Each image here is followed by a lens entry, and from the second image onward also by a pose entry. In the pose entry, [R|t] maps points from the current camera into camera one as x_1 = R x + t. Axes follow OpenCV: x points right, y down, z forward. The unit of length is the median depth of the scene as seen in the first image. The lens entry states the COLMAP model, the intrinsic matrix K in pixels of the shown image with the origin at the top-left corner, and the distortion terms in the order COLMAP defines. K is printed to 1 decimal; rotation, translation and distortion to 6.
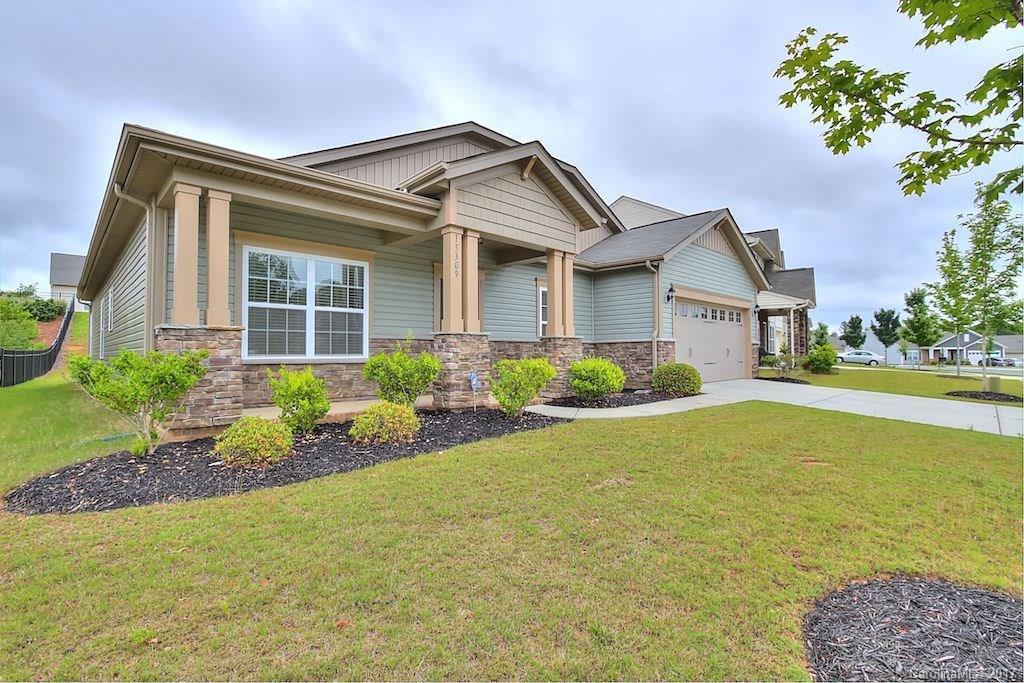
lens RADIAL K [[473.8, 0, 519.2], [0, 473.8, 338.1], [0, 0, 1]] dist [0.000084, 0.000132]
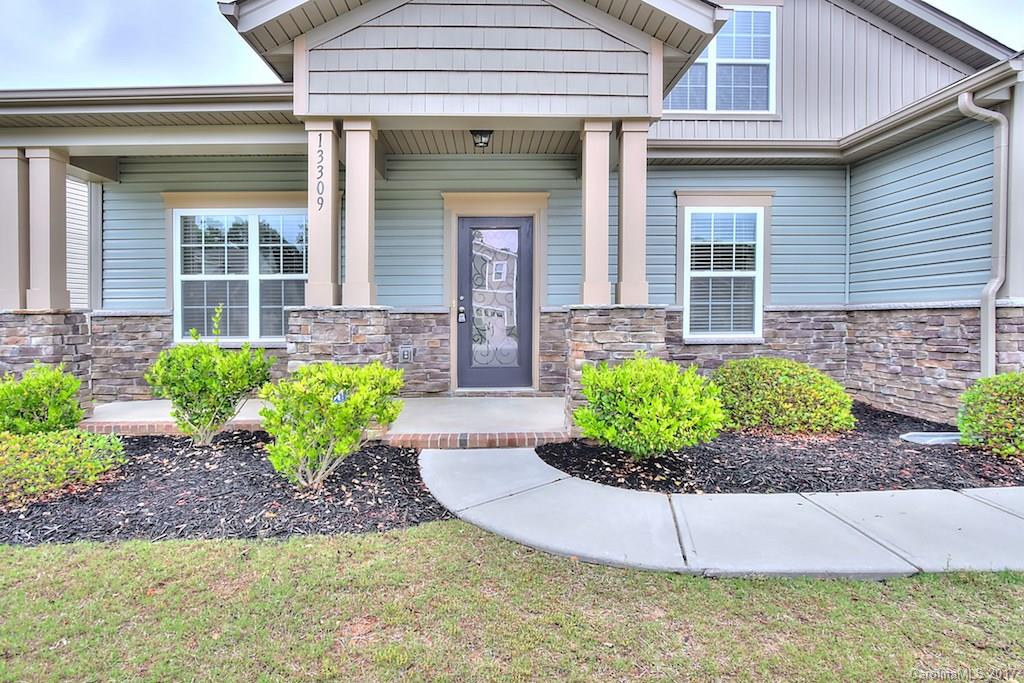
lens RADIAL K [[481.2, 0, 511.2], [0, 481.2, 321.6], [0, 0, 1]] dist [-0.008934, 0.000035]
pose [[0.723853, 0.009080, -0.689894, 0.353778], [0.026674, 0.998798, 0.041132, -0.009569], [0.689438, -0.048176, 0.722740, 0.603449]]
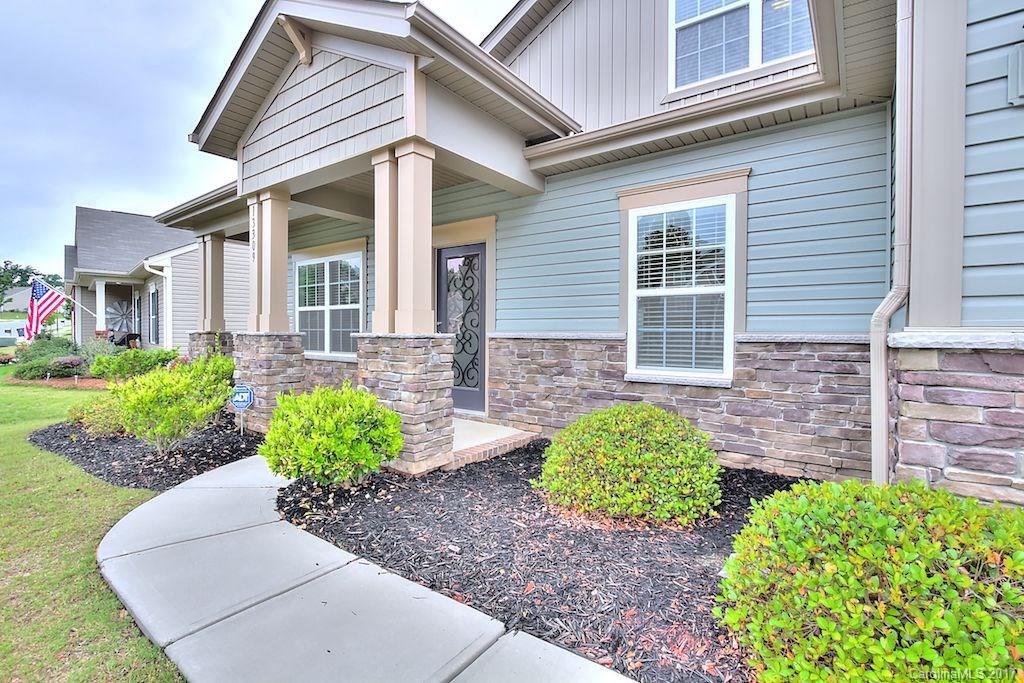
lens RADIAL K [[473.8, 0, 519.2], [0, 473.8, 338.1], [0, 0, 1]] dist [0.000084, 0.000132]
pose [[0.164711, 0.015125, -0.986226, 0.581619], [0.024279, 0.999517, 0.019384, -0.004954], [0.986043, -0.027138, 0.164264, 1.067995]]
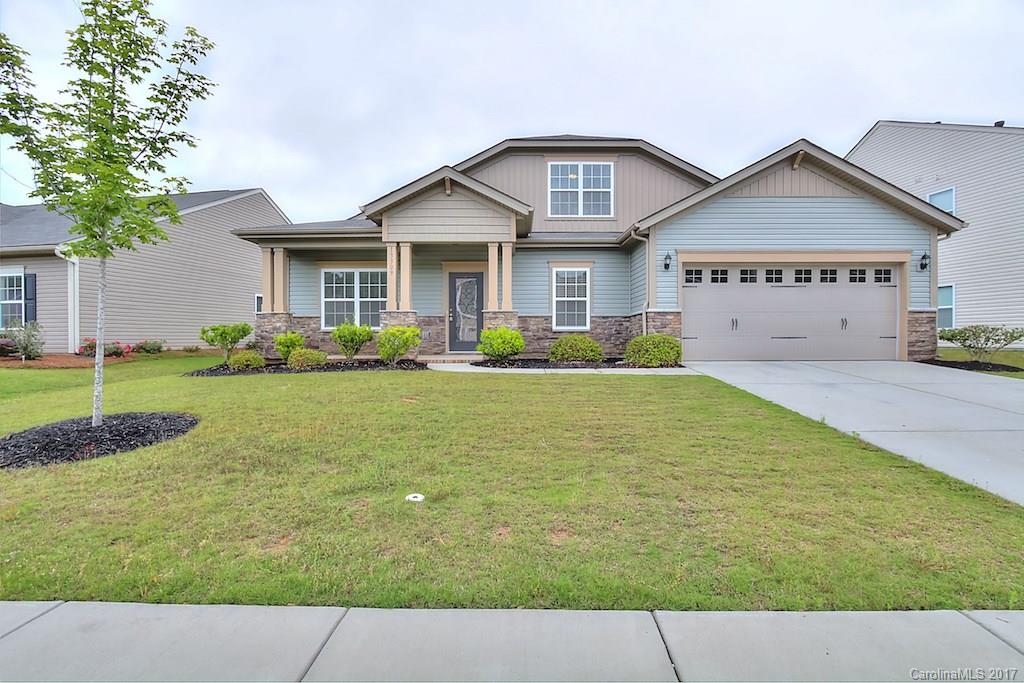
lens RADIAL K [[469.6, 0, 521.8], [0, 469.6, 357.7], [0, 0, 1]] dist [-0.001155, -0.000034]
pose [[0.694158, 0.035591, -0.718942, 1.052350], [0.020649, 0.997381, 0.069312, 0.036216], [0.719527, -0.062959, 0.691605, 0.183211]]
